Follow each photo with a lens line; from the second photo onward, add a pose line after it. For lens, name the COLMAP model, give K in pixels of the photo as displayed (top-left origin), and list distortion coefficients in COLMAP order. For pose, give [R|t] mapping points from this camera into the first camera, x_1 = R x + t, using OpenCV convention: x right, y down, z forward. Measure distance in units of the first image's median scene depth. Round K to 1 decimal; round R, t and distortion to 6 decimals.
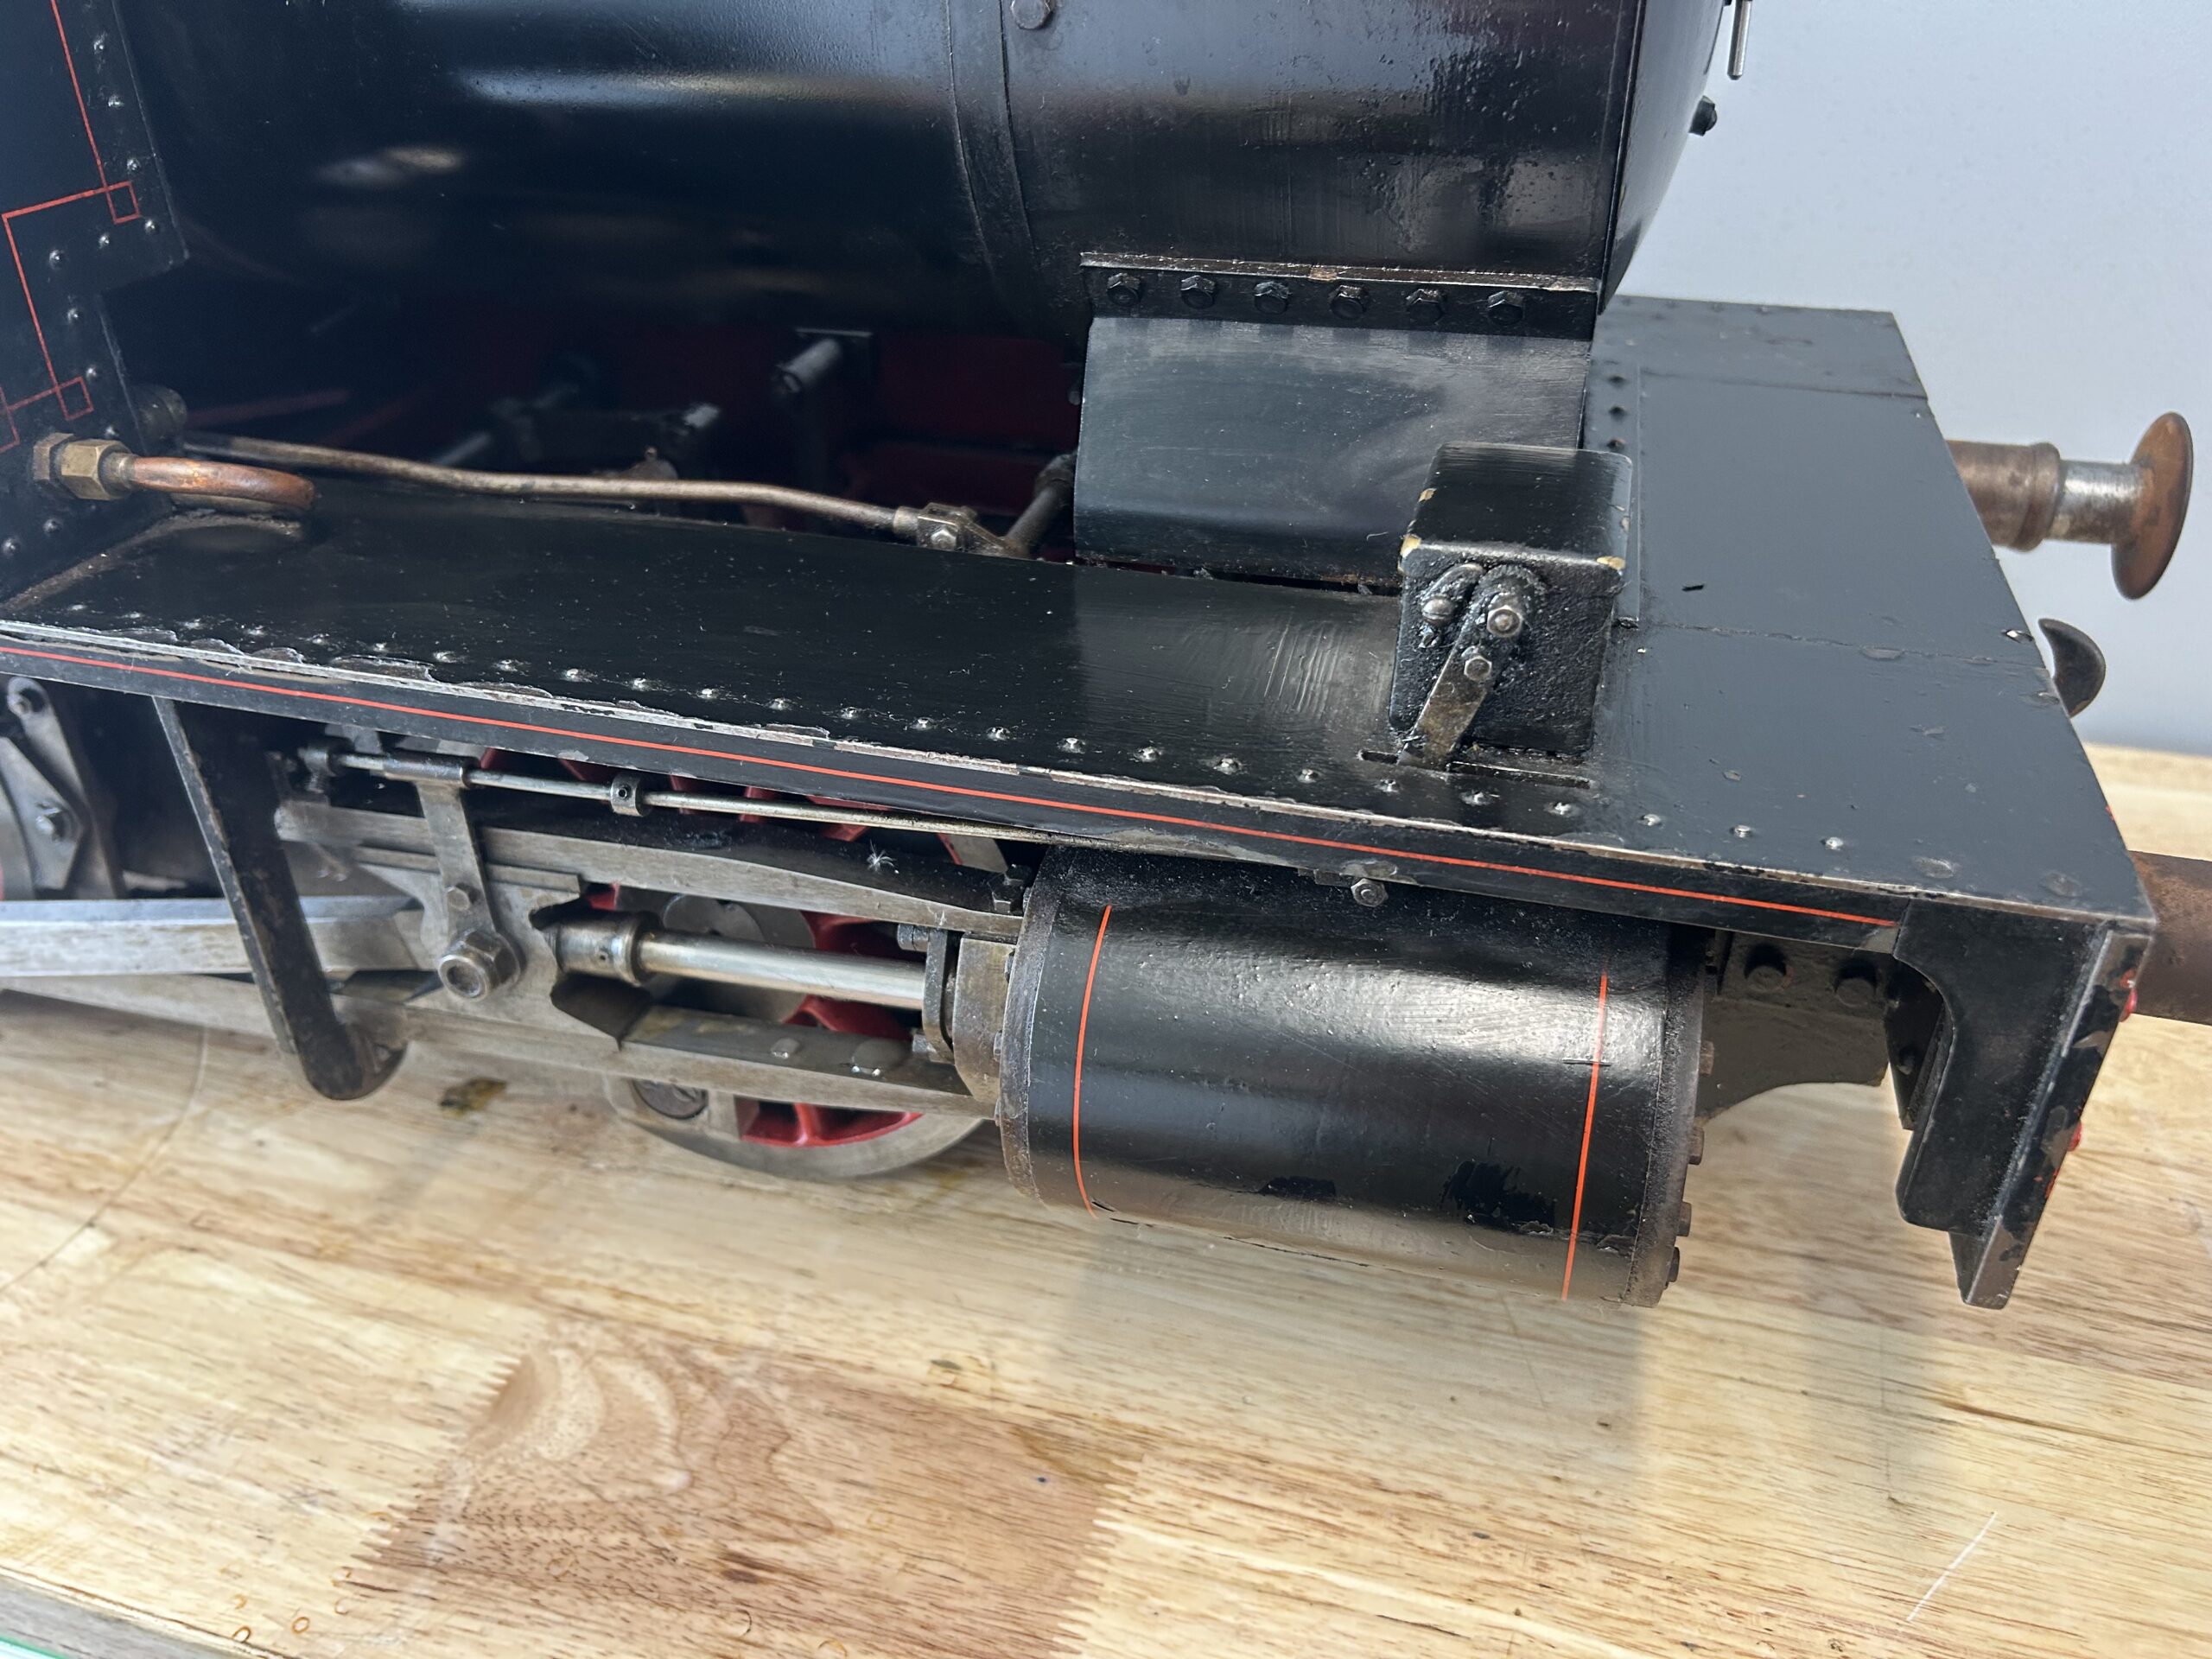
lens RADIAL K [[1732.8, 0, 1105.1], [0, 1732.8, 841.3], [0, 0, 1]] dist [0.023031, -0.039020]
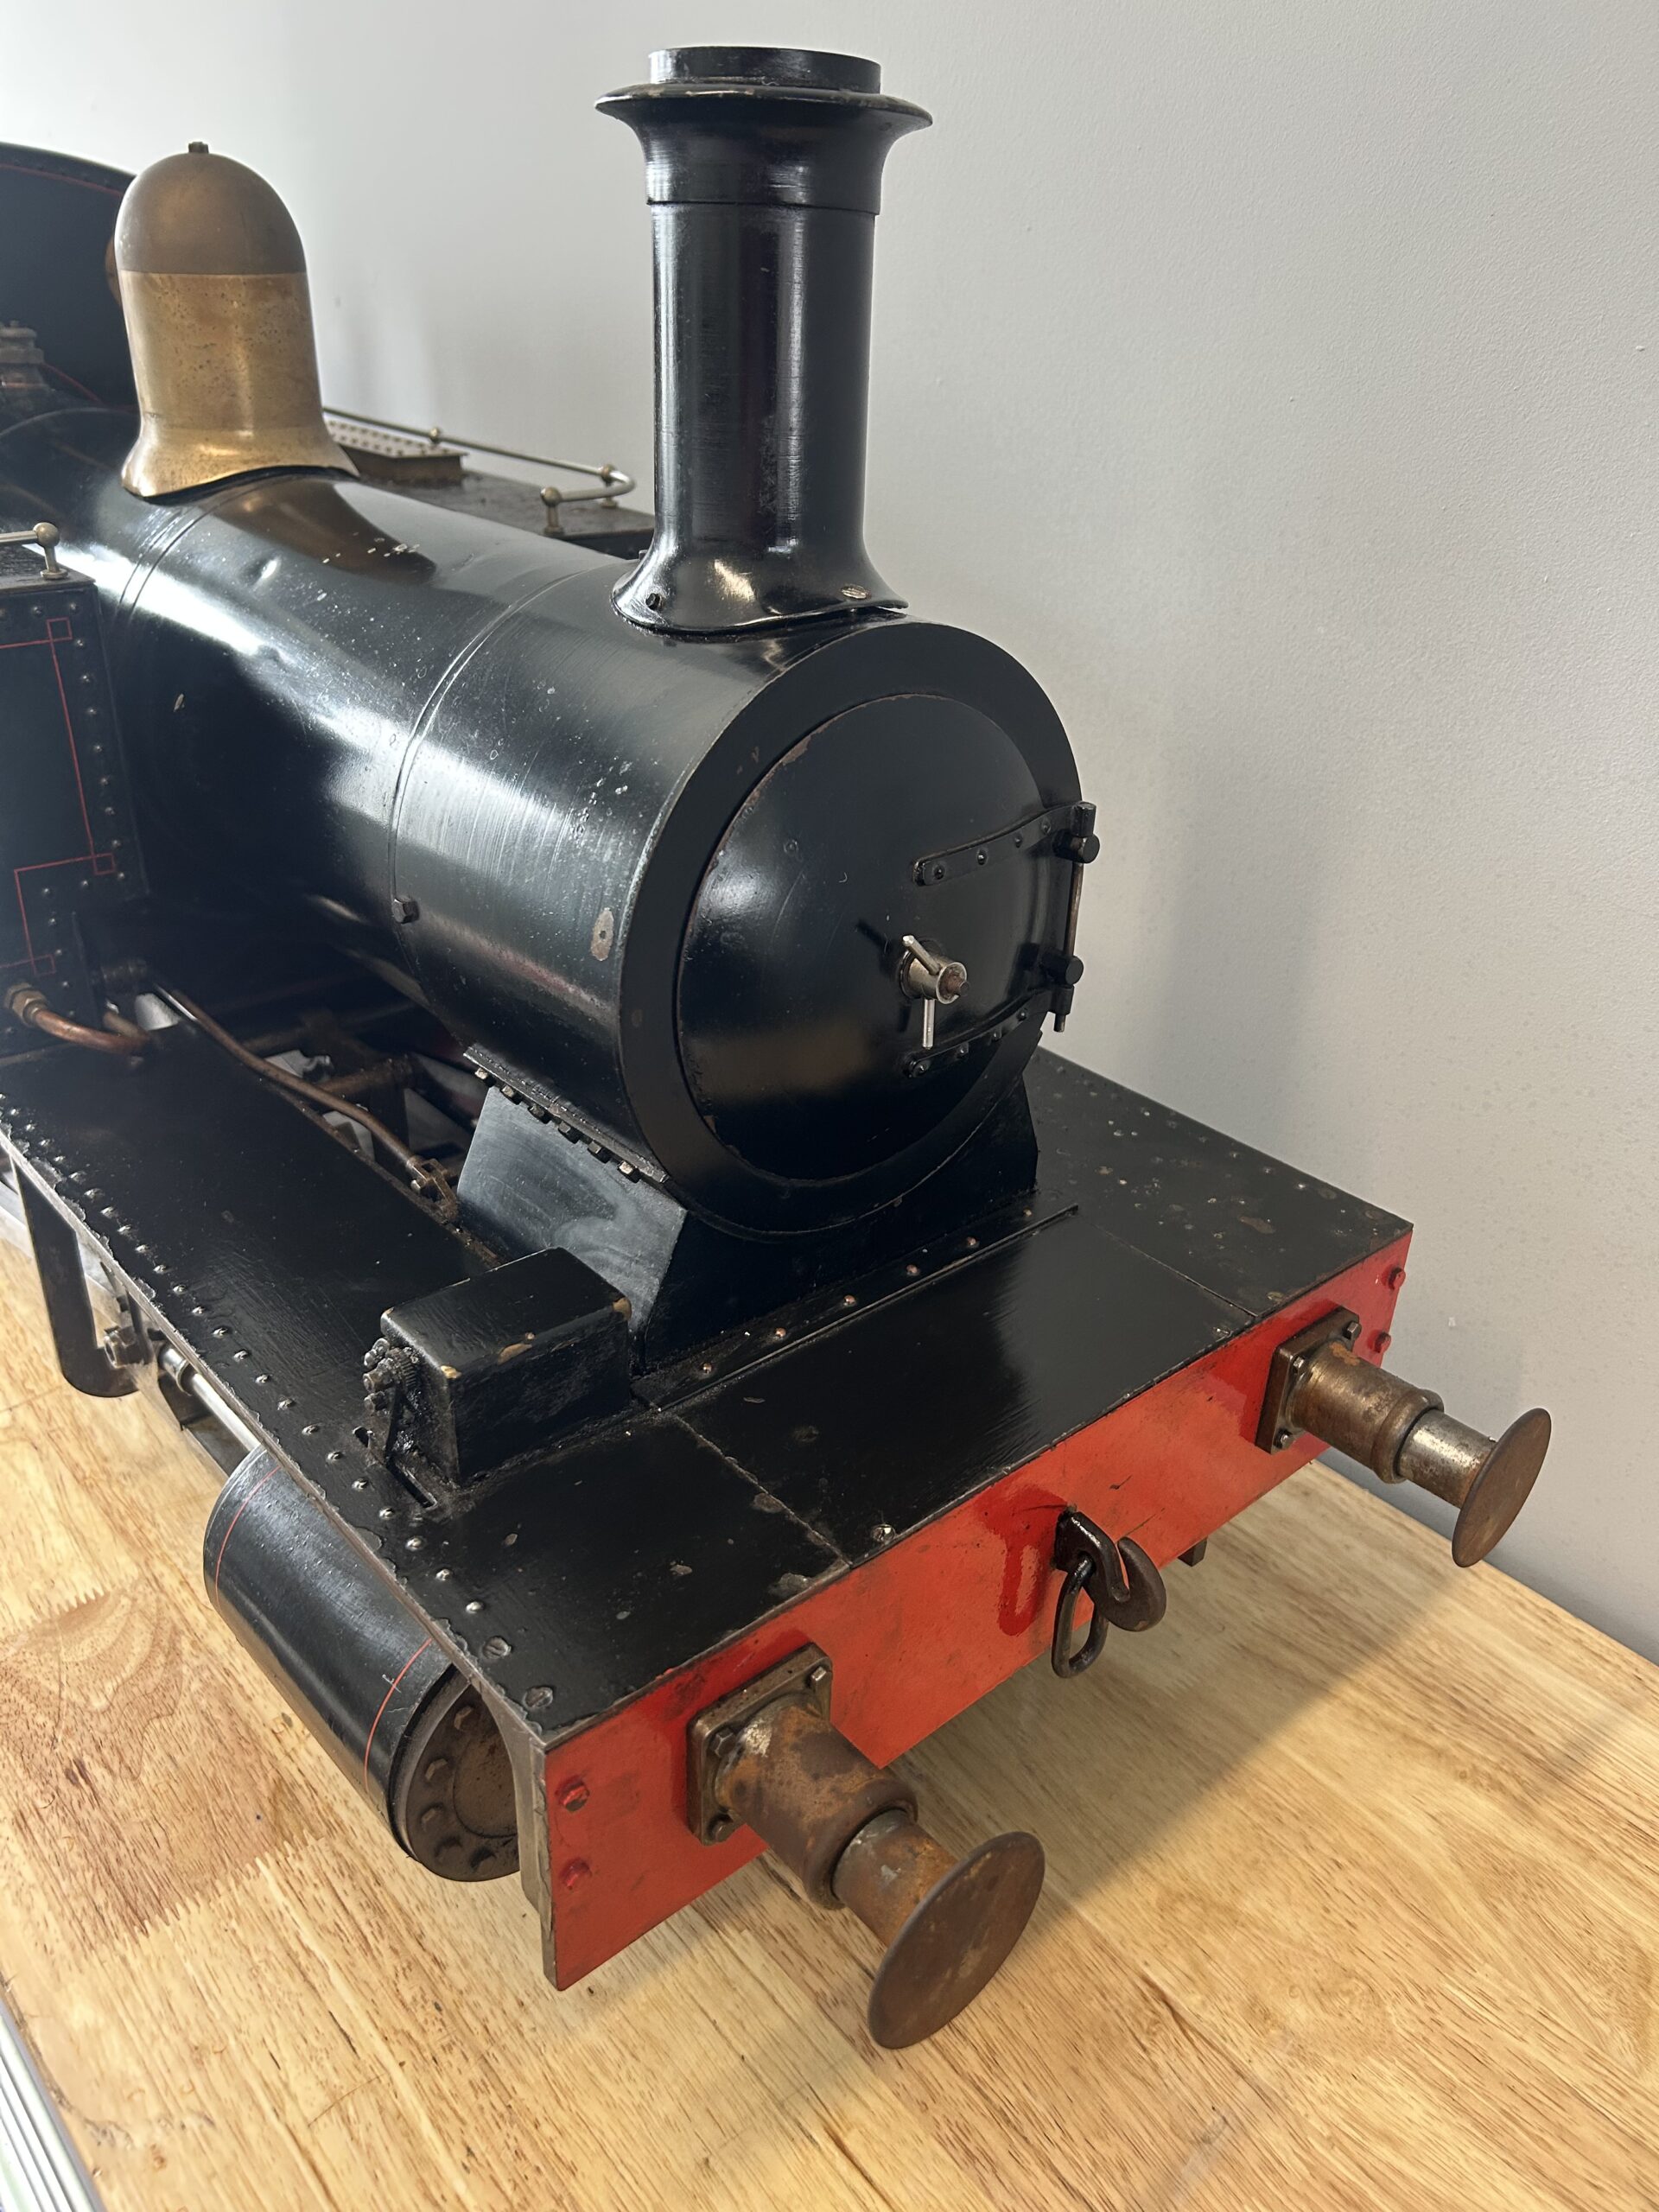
lens RADIAL K [[1732.8, 0, 840.2], [0, 1732.8, 1090.5], [0, 0, 1]] dist [0.023031, -0.039020]
pose [[0.834321, 0.281871, -0.473769, 0.888656], [-0.321443, 0.946925, -0.002692, -0.362909], [0.447865, 0.154536, 0.880645, -0.160781]]
